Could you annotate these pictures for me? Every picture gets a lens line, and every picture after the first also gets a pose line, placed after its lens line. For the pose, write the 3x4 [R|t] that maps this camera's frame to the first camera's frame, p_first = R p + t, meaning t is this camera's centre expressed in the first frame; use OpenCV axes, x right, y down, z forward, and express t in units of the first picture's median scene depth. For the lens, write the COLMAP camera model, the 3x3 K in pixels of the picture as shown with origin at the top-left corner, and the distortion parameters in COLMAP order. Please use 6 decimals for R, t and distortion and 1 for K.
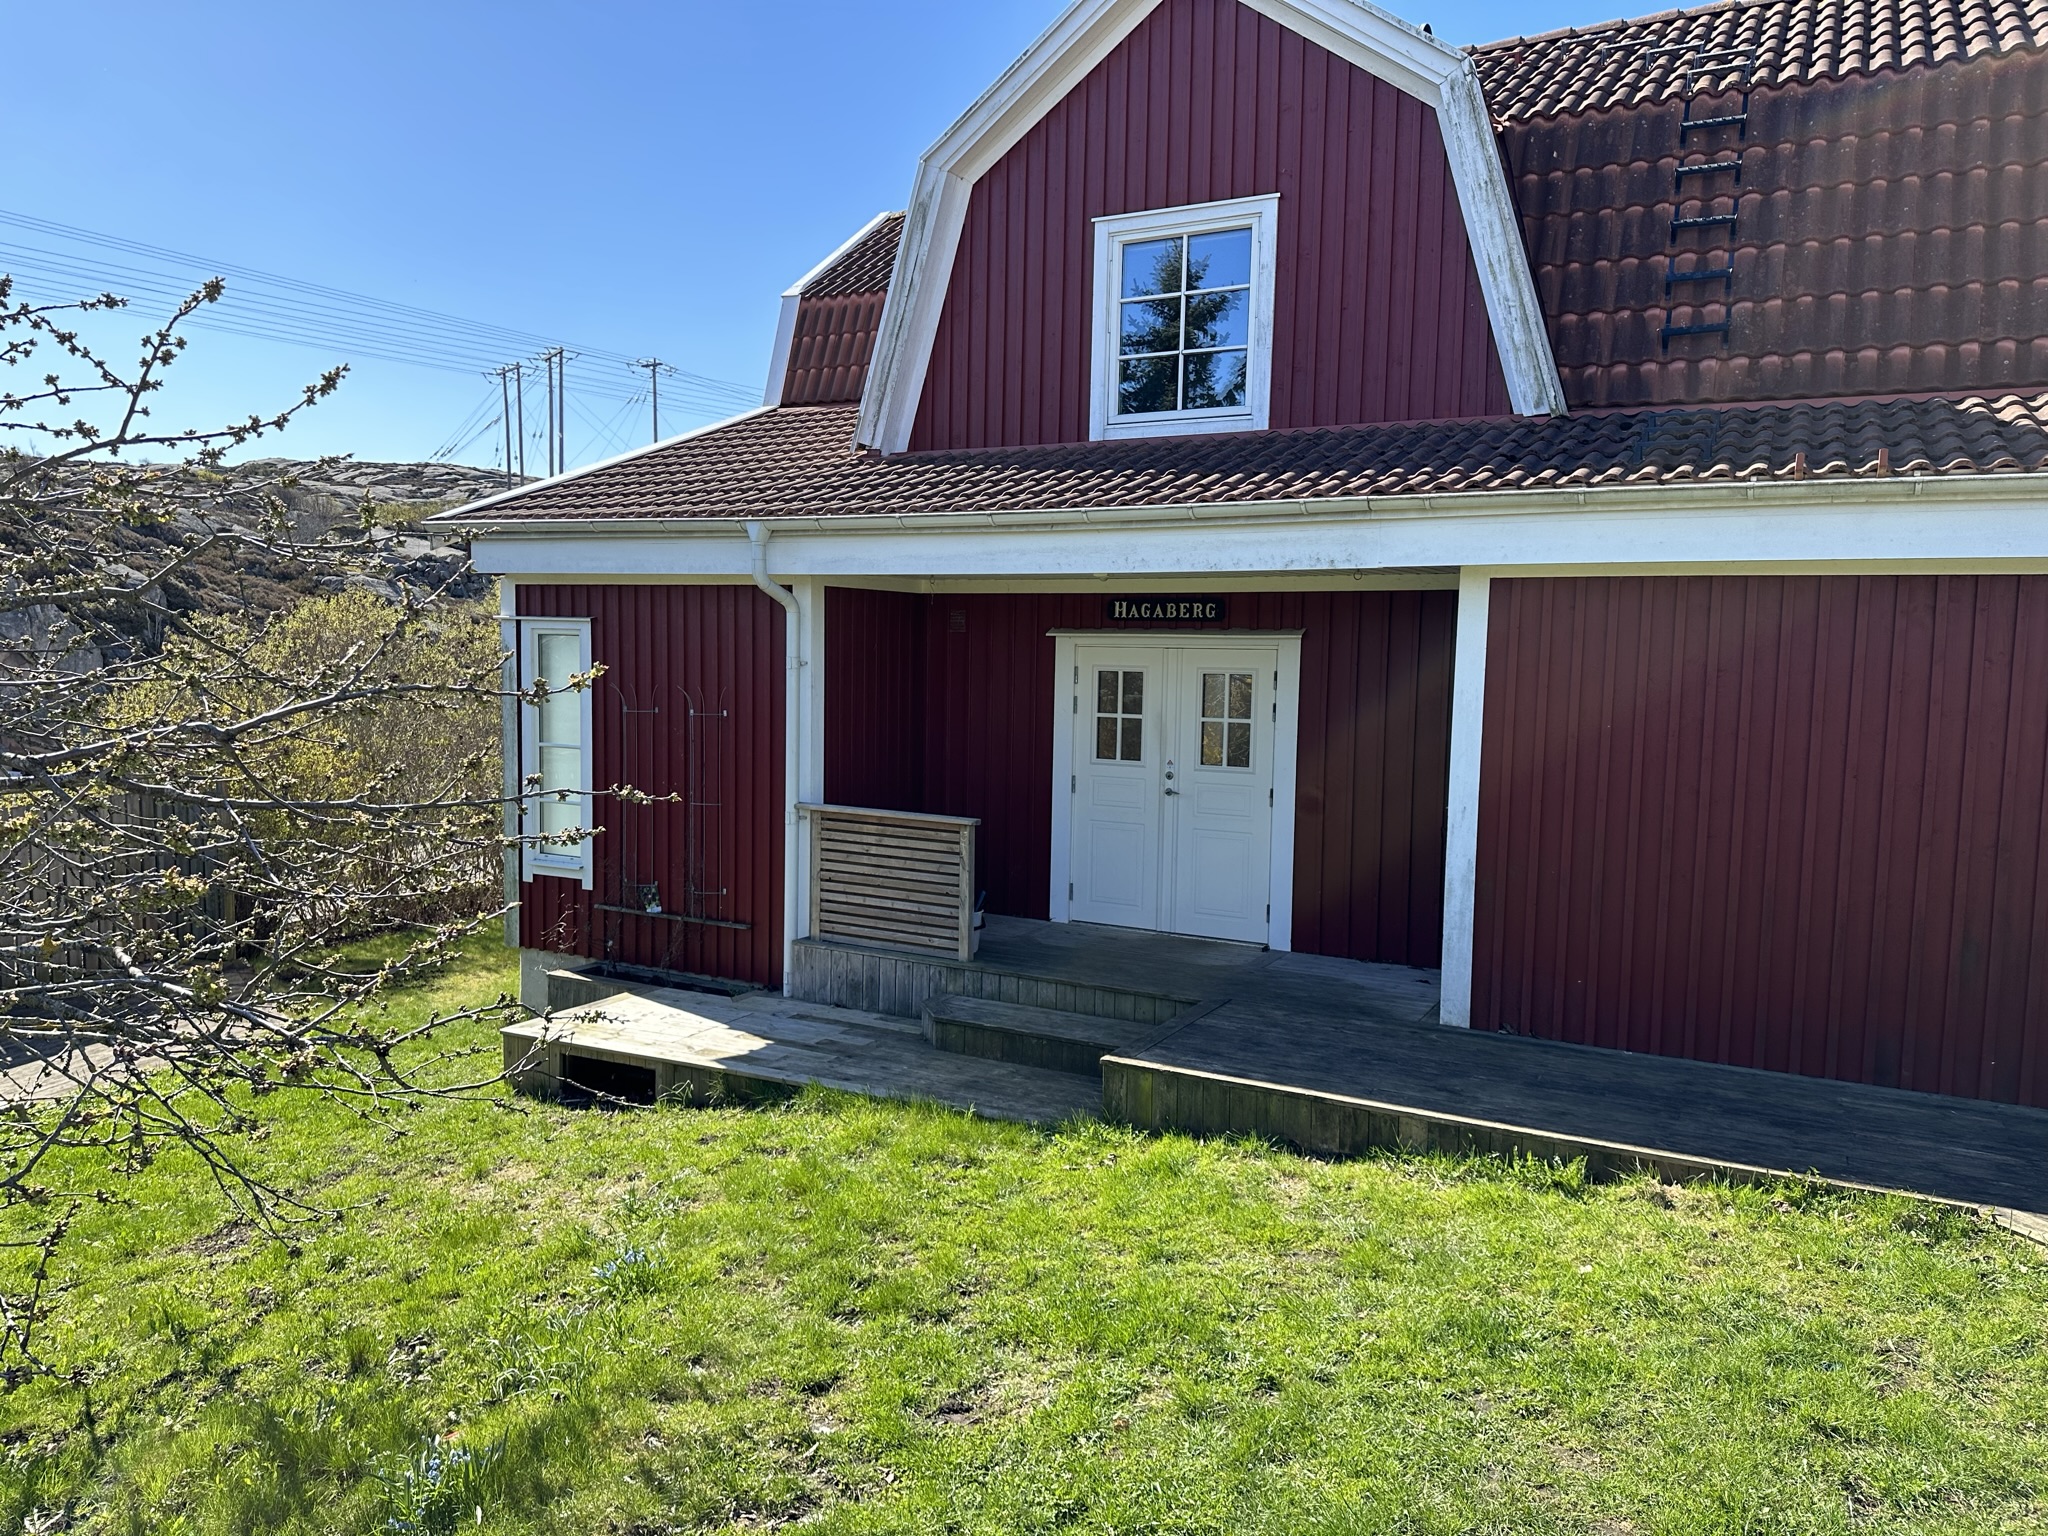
lens RADIAL K [[1434.4, 0, 1016.3], [0, 1434.4, 769.5], [0, 0, 1]] dist [0.020155, -0.015982]
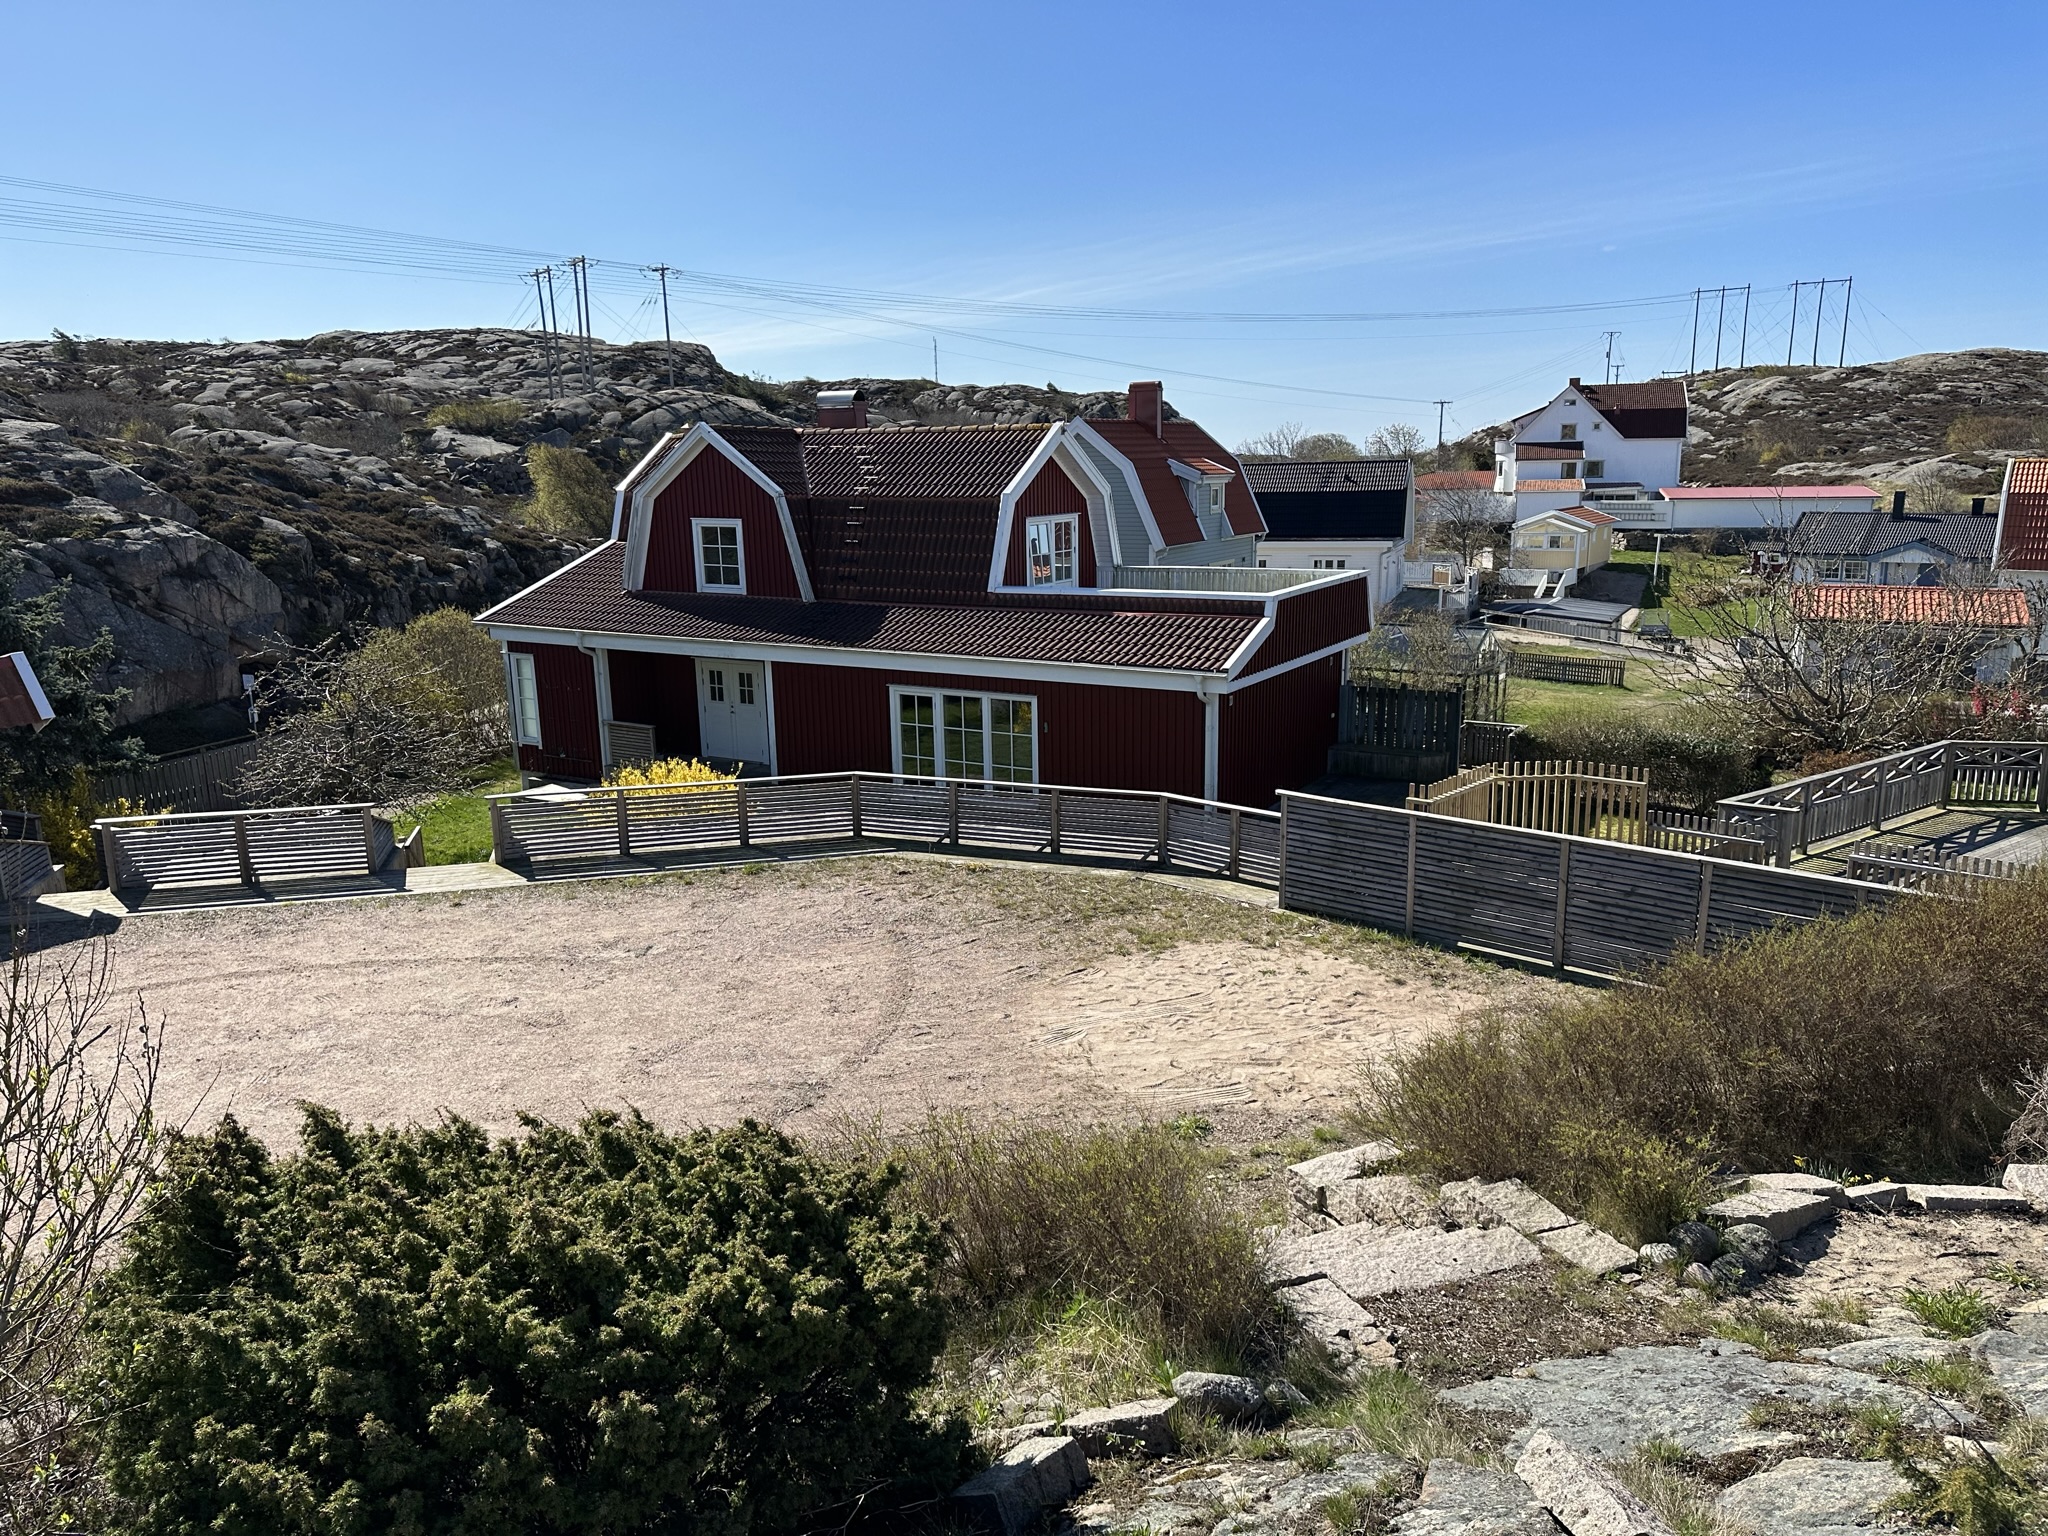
lens RADIAL K [[1434.4, 0, 1029.3], [0, 1434.4, 768.6], [0, 0, 1]] dist [0.020155, -0.015982]
pose [[0.998751, -0.023804, -0.043926, 0.821214], [0.029337, 0.991083, 0.129976, -0.228617], [0.040440, -0.131103, 0.990544, -1.847678]]
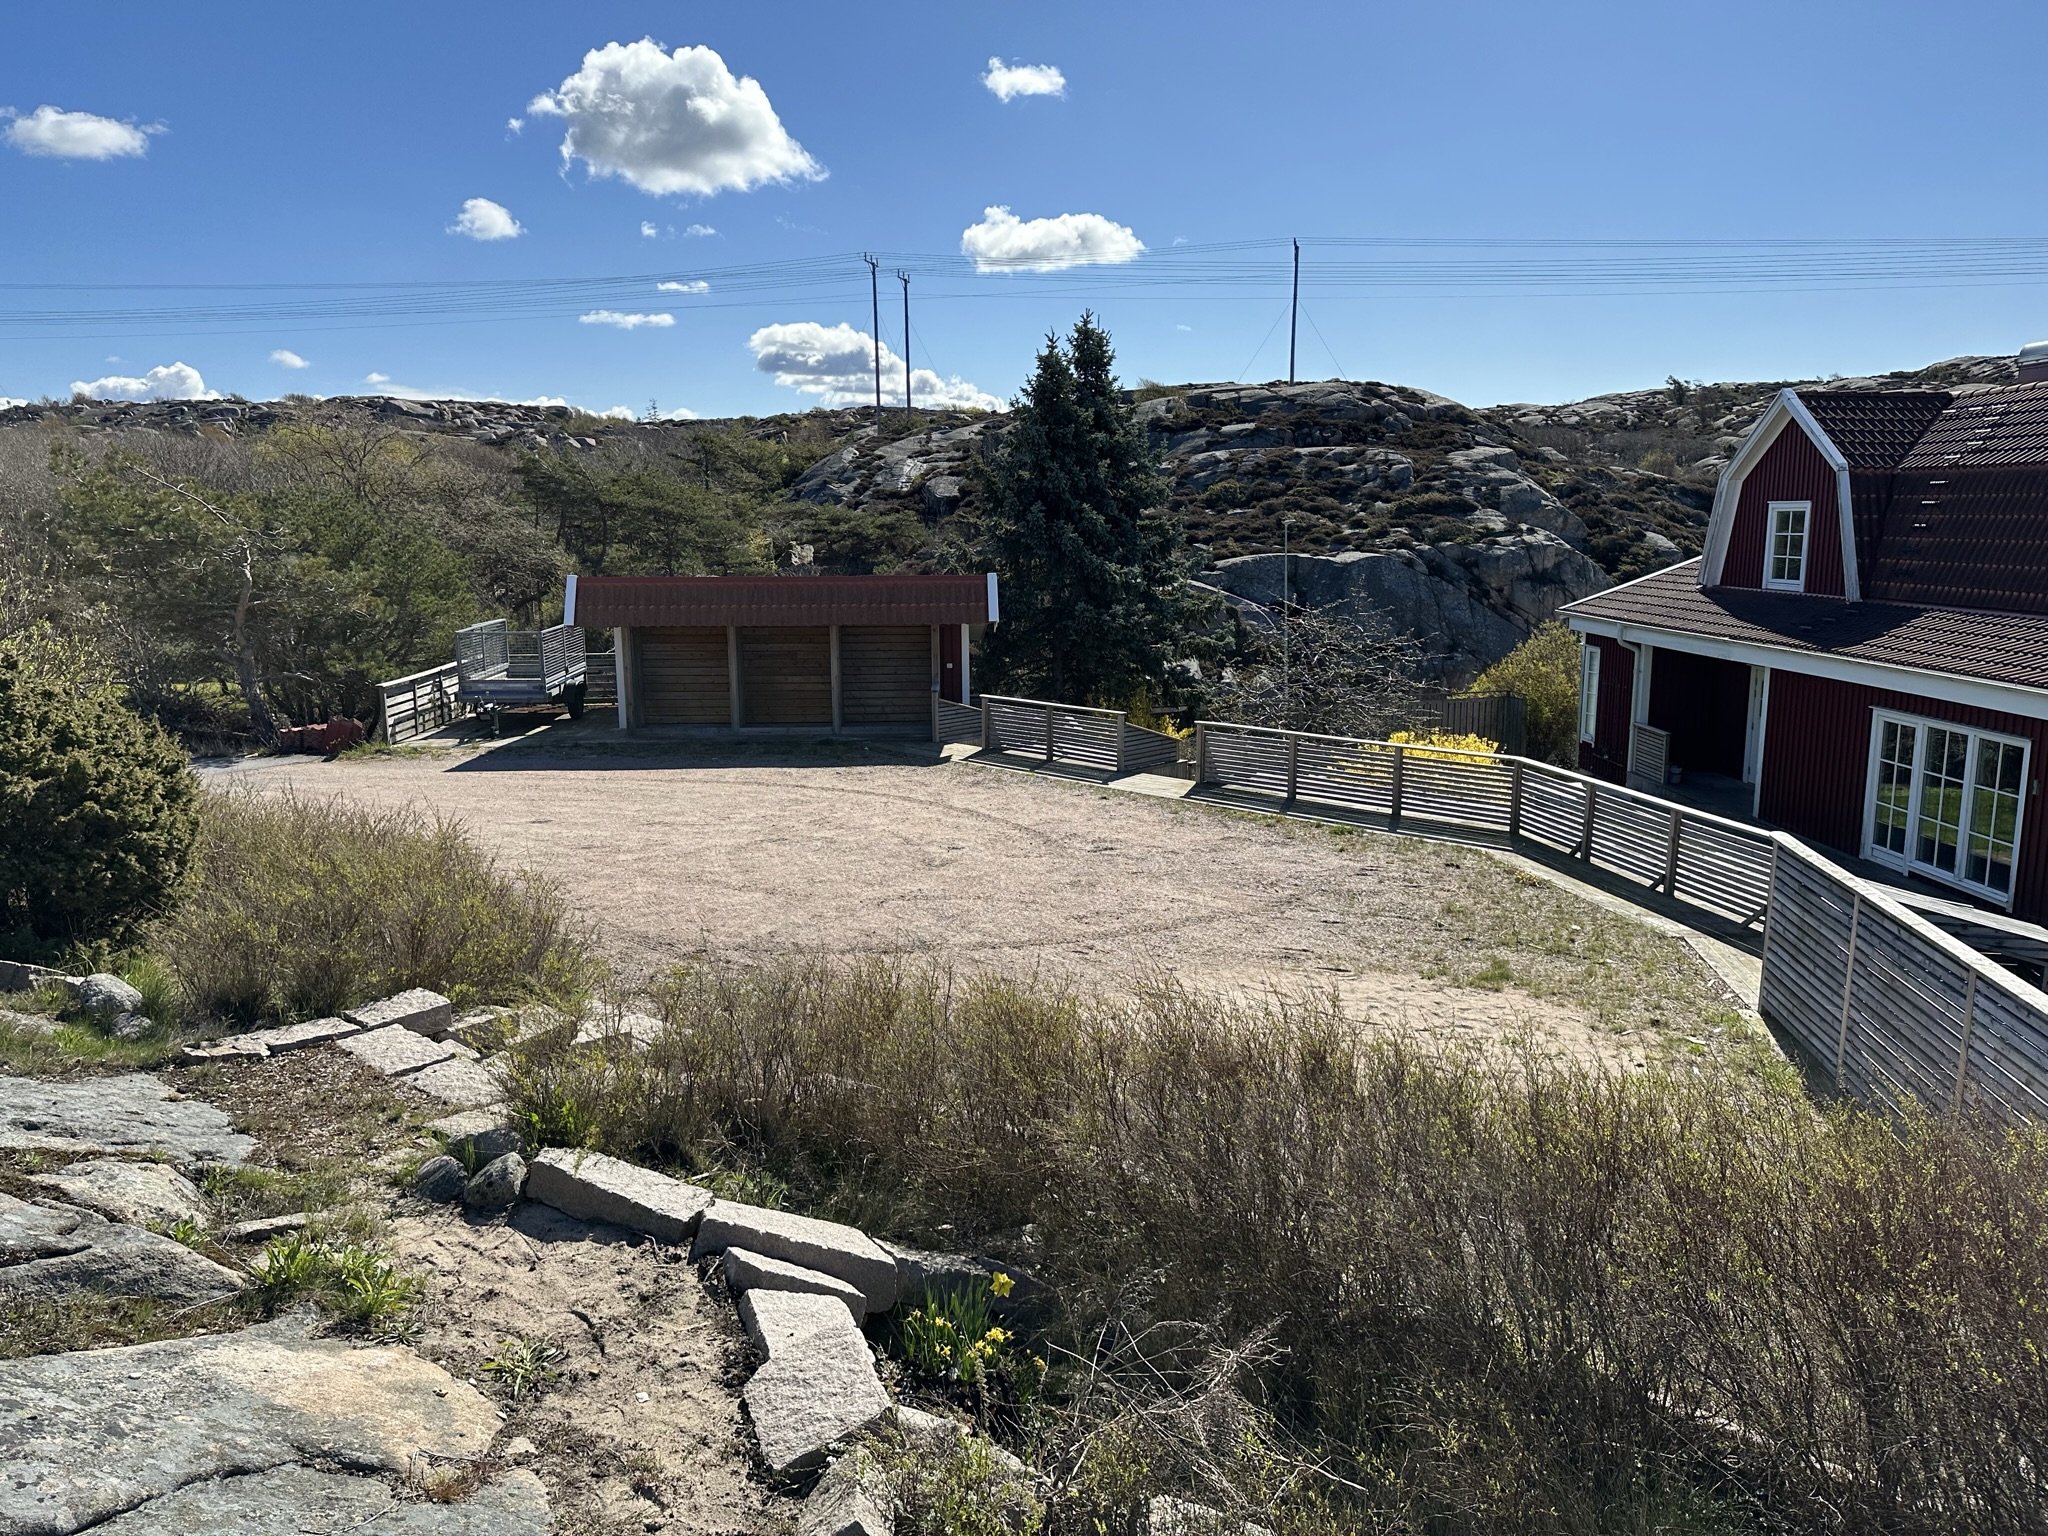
lens RADIAL K [[1434.4, 0, 1013.5], [0, 1434.4, 783.8], [0, 0, 1]] dist [0.020155, -0.015982]
pose [[0.475297, 0.136135, -0.869229, 1.602985], [-0.055489, 0.990628, 0.124807, -0.131426], [0.878074, -0.011088, 0.478397, -1.292163]]
